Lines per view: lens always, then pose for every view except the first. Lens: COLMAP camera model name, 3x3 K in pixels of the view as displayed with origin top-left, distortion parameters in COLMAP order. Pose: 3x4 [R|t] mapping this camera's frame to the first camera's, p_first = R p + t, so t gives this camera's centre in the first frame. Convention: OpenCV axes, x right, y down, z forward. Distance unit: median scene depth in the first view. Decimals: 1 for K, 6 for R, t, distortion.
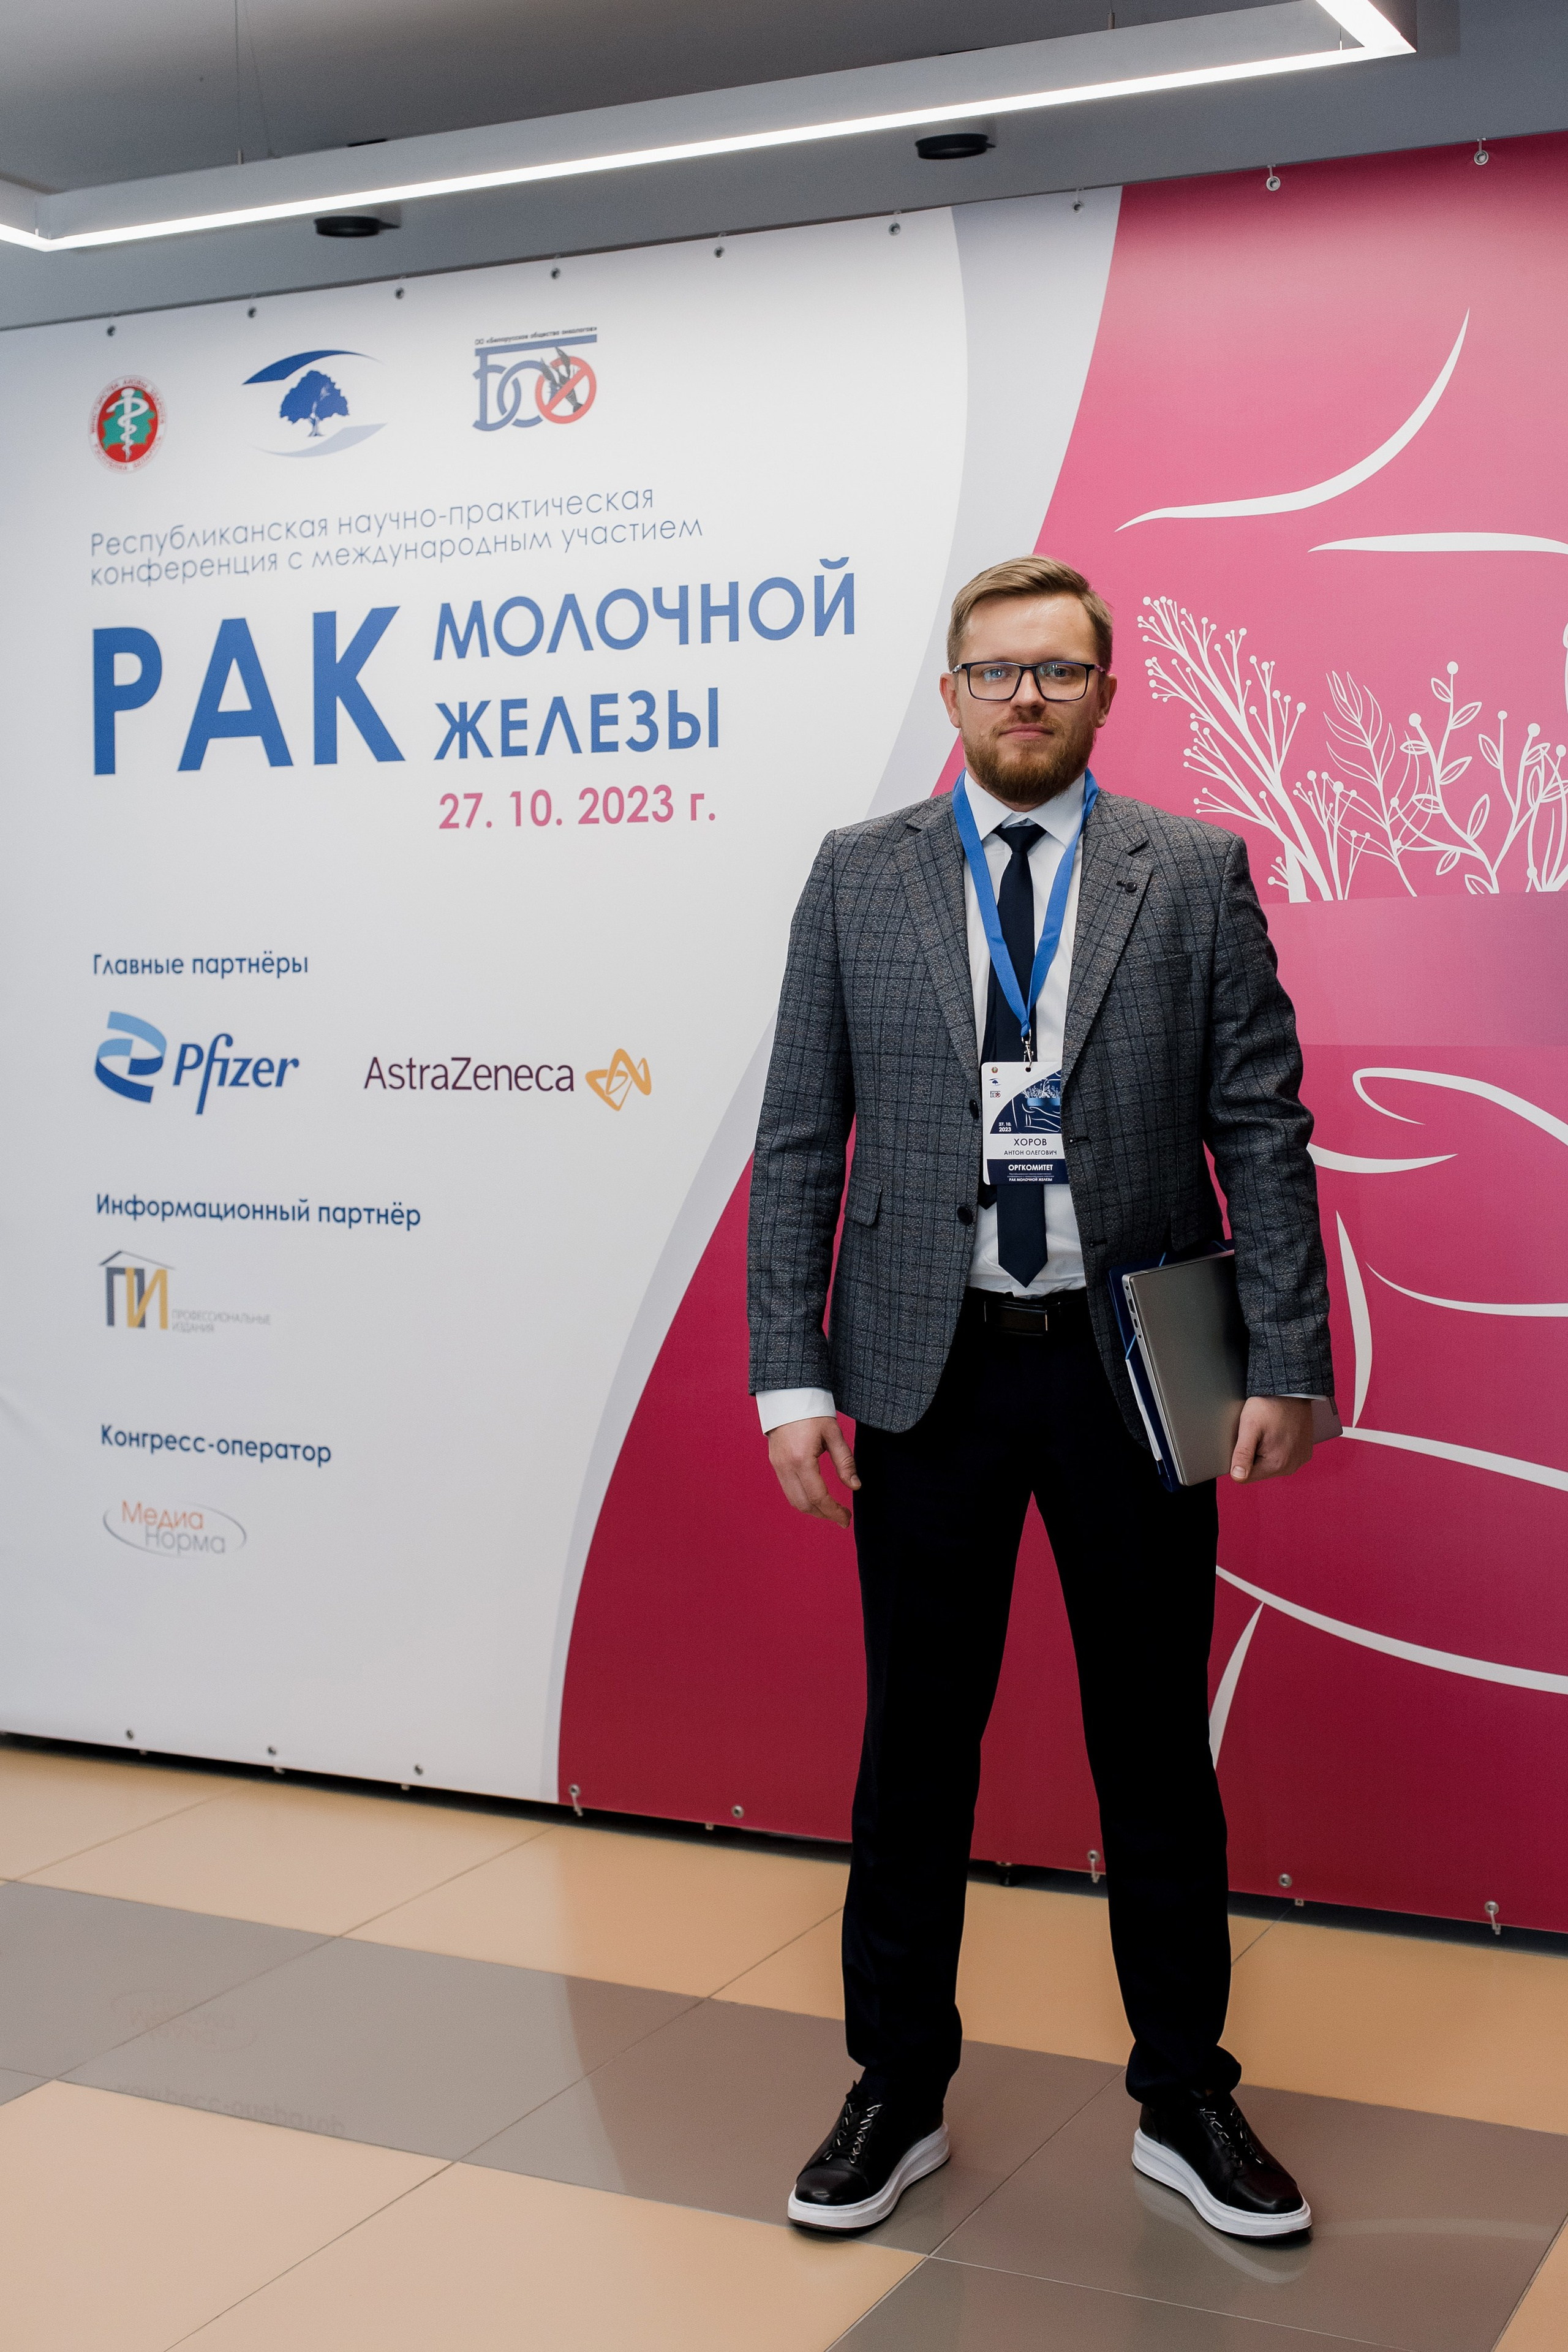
lens RADIAL K [[3433.7, 0, 624.5], [0, 3433.7, 1018.4], [0, 0, 1]] dist [-0.057830, 0.061207]
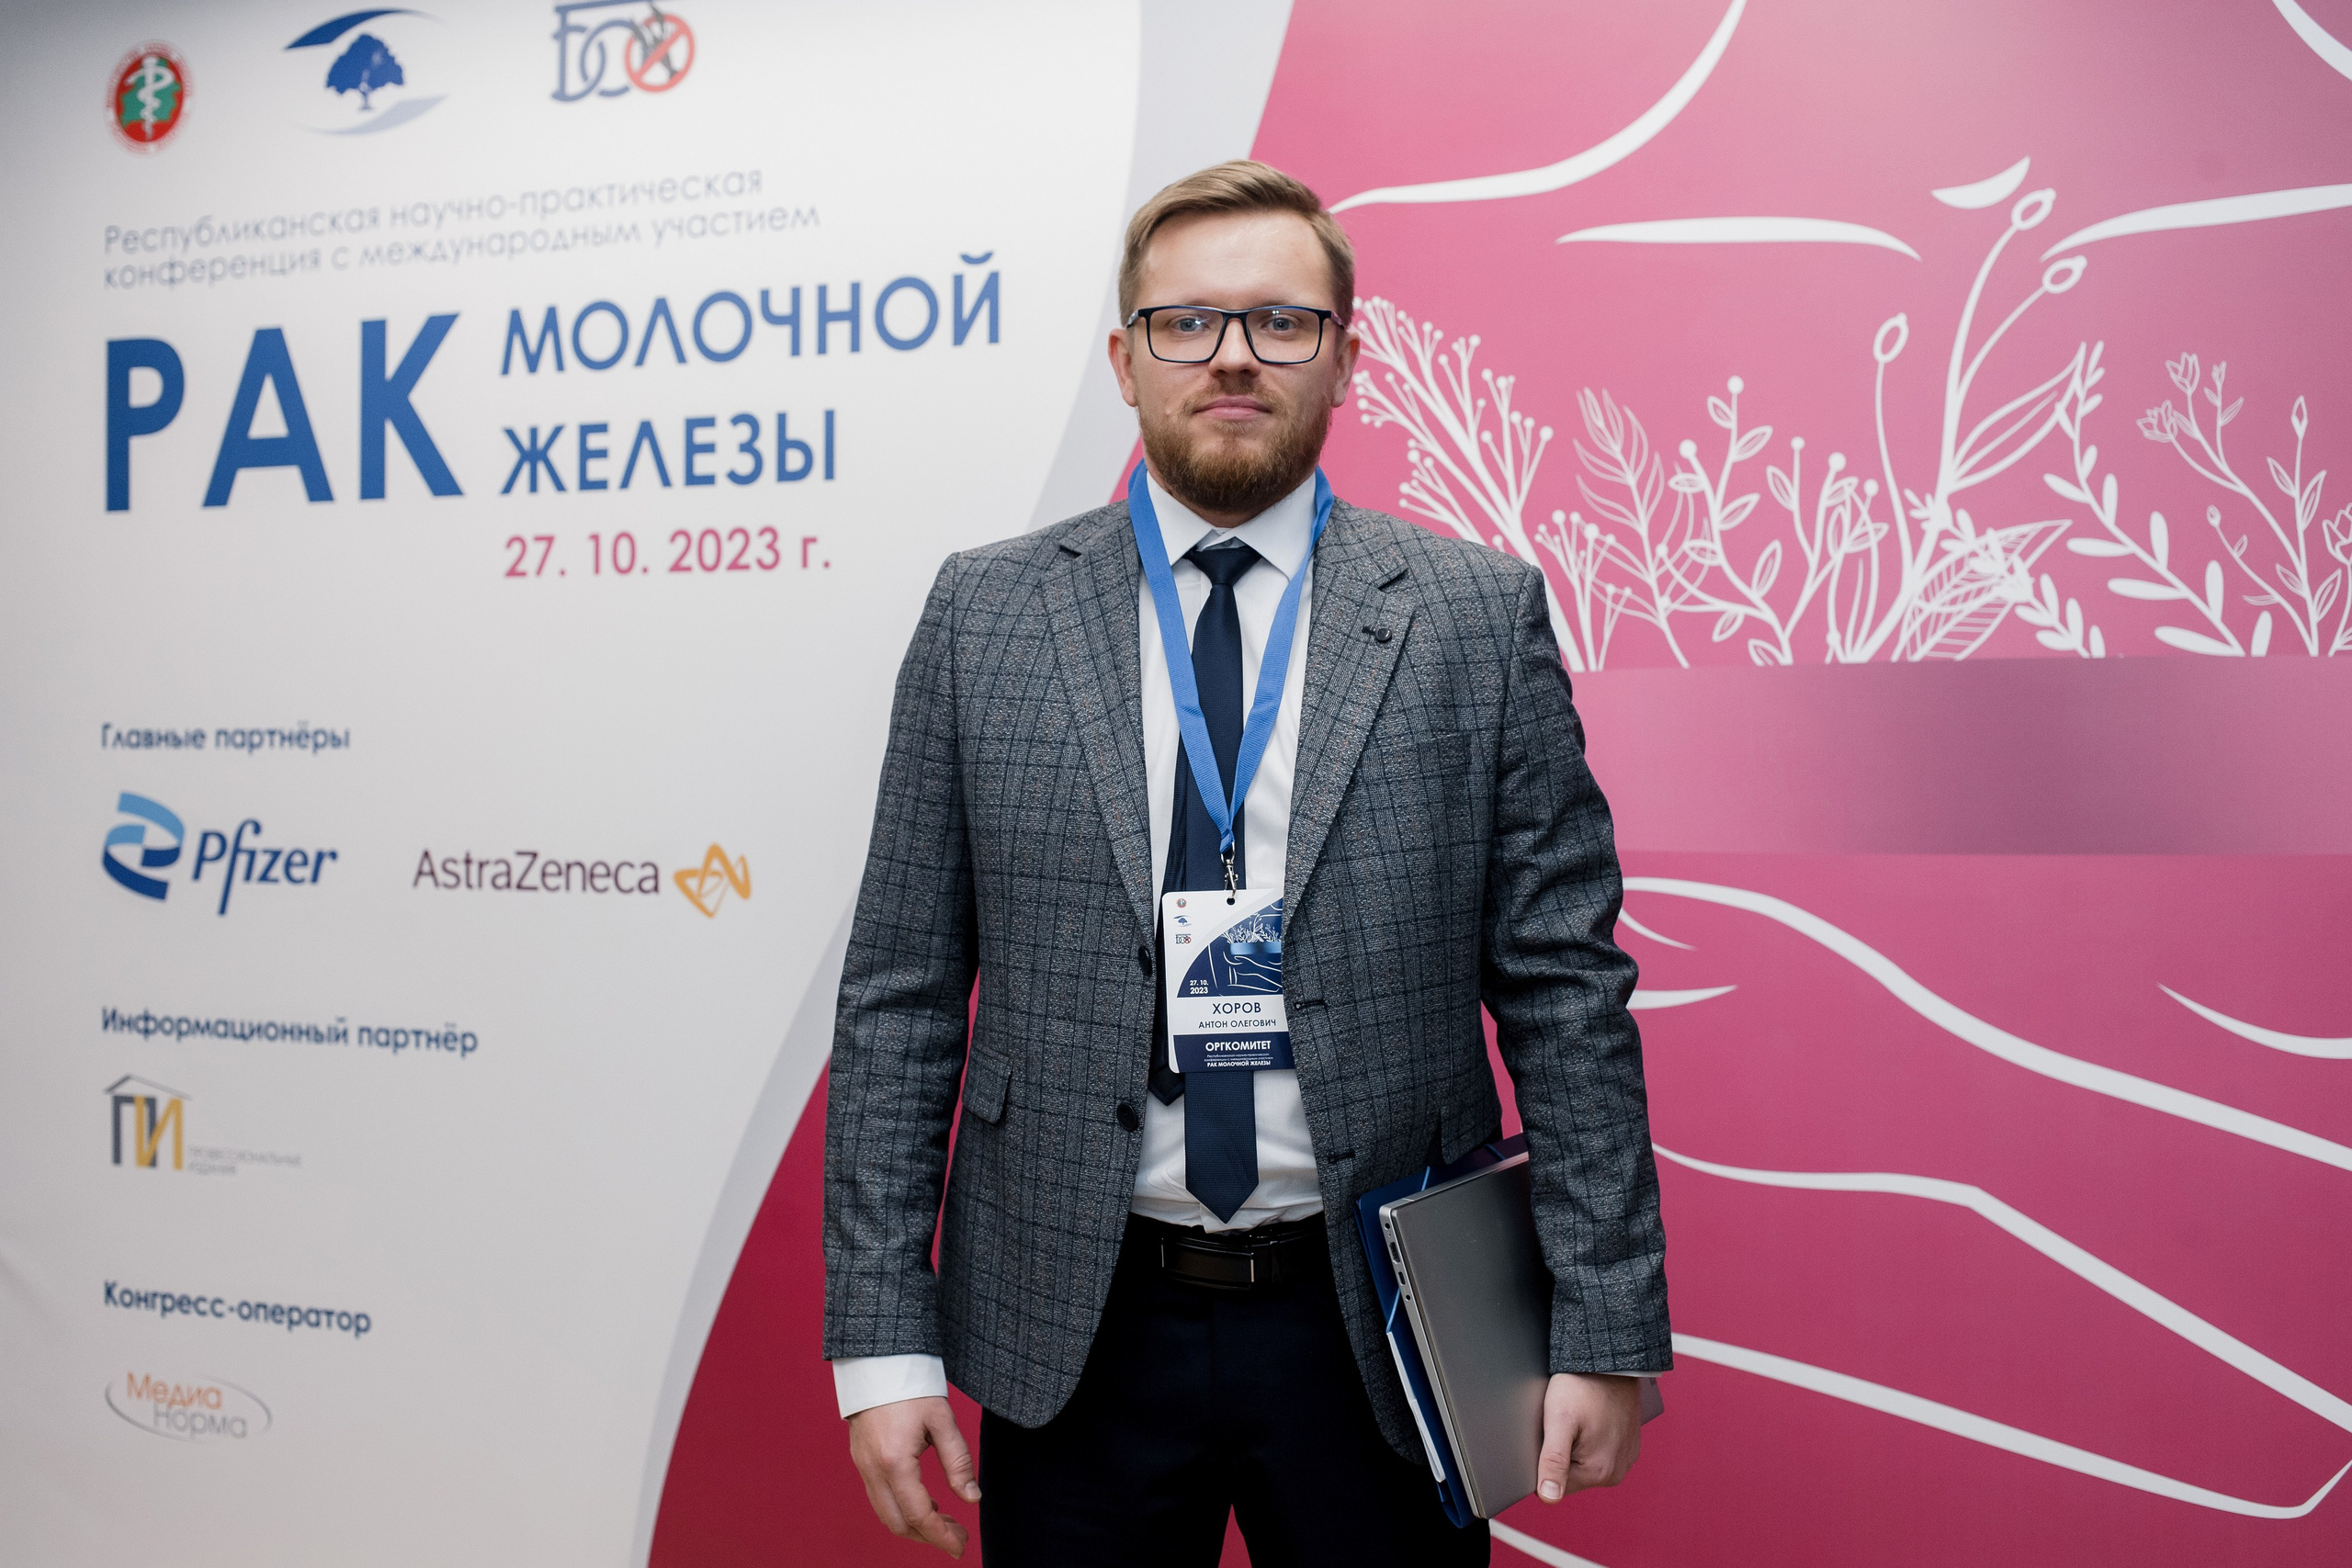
lens RADIAL K [[2737.9, 0, 1182.4], [0, 2737.9, 741.0], [0, 0, 1]] dist [-0.049751, 0.097911]
pose [[0.992357, 0.009784, 0.123009, 0.029012], [-0.007661, 0.999814, -0.017721, -0.005016], [-0.123159, 0.016643, 0.992247, 0.325424]]
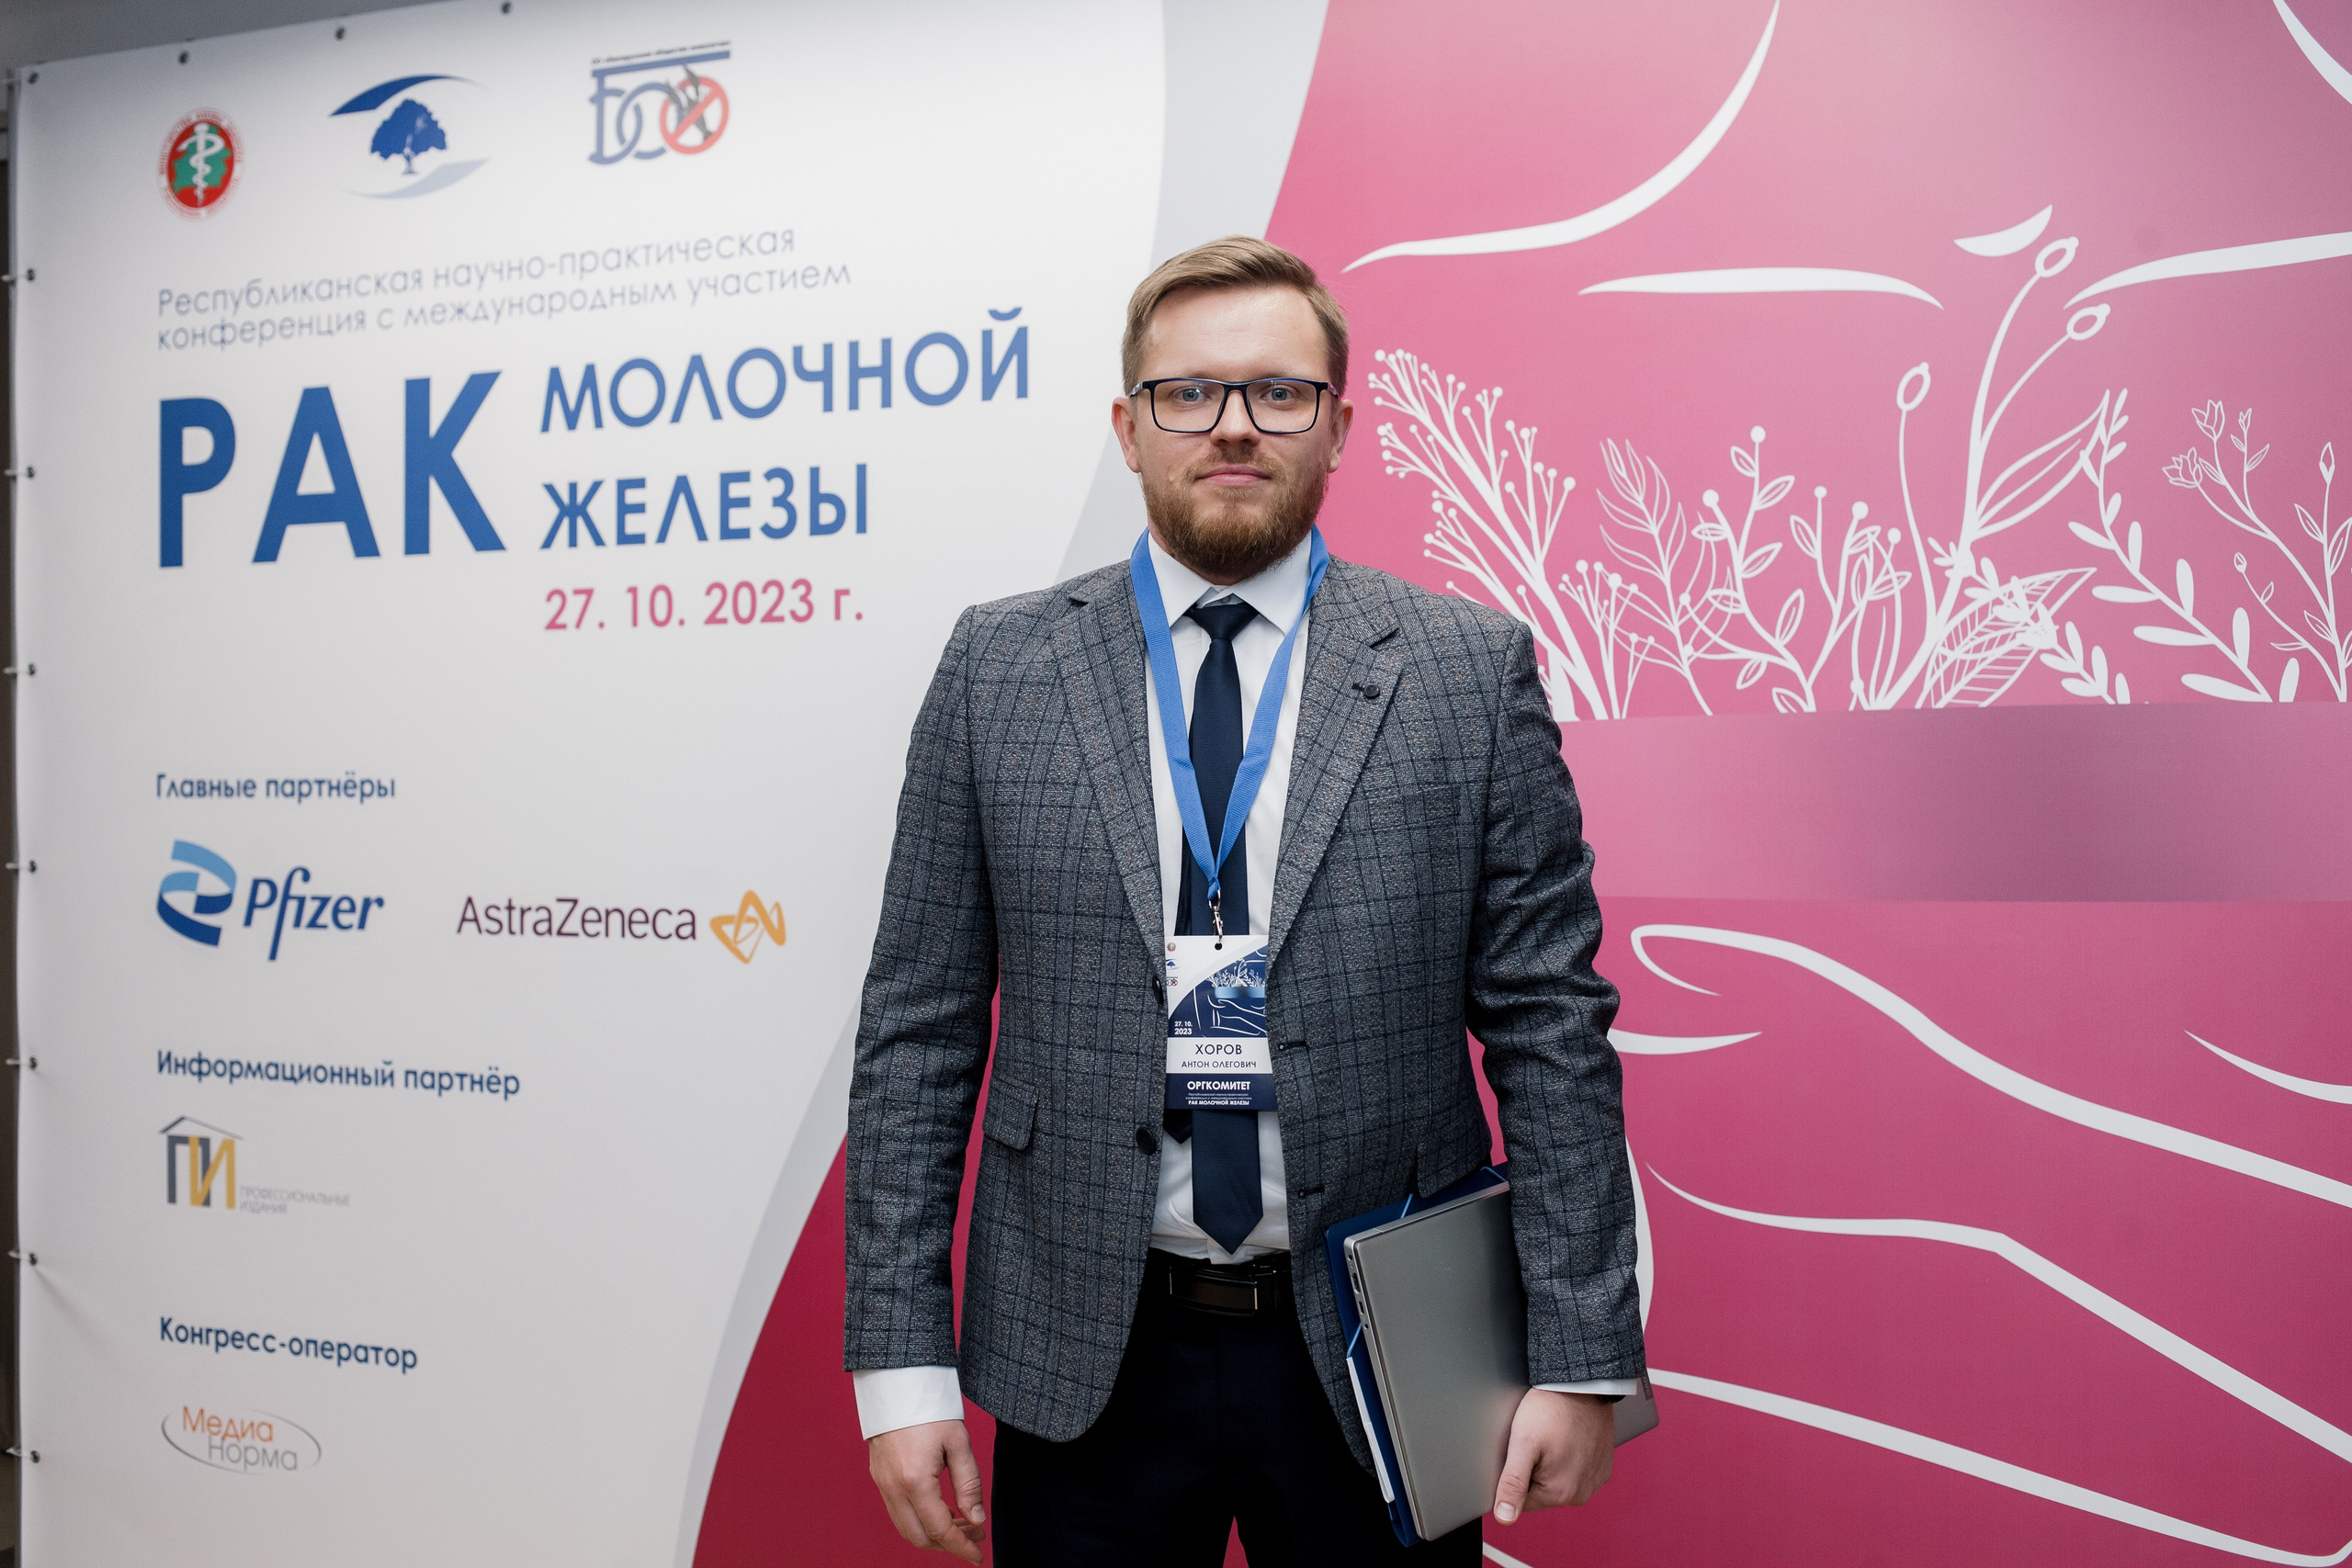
lens RADIAL K [[2728.7, 0, 1102.0], [0, 2728.7, 793.0], [0, 0, 1]] dist [-0.056825, 0.134407]
pose [[0.996642, 0.007852, 0.081511, 0.029816], [-0.006602, 0.999857, -0.015593, -0.005204], [-0.081621, 0.015003, 0.996550, 0.319387]]
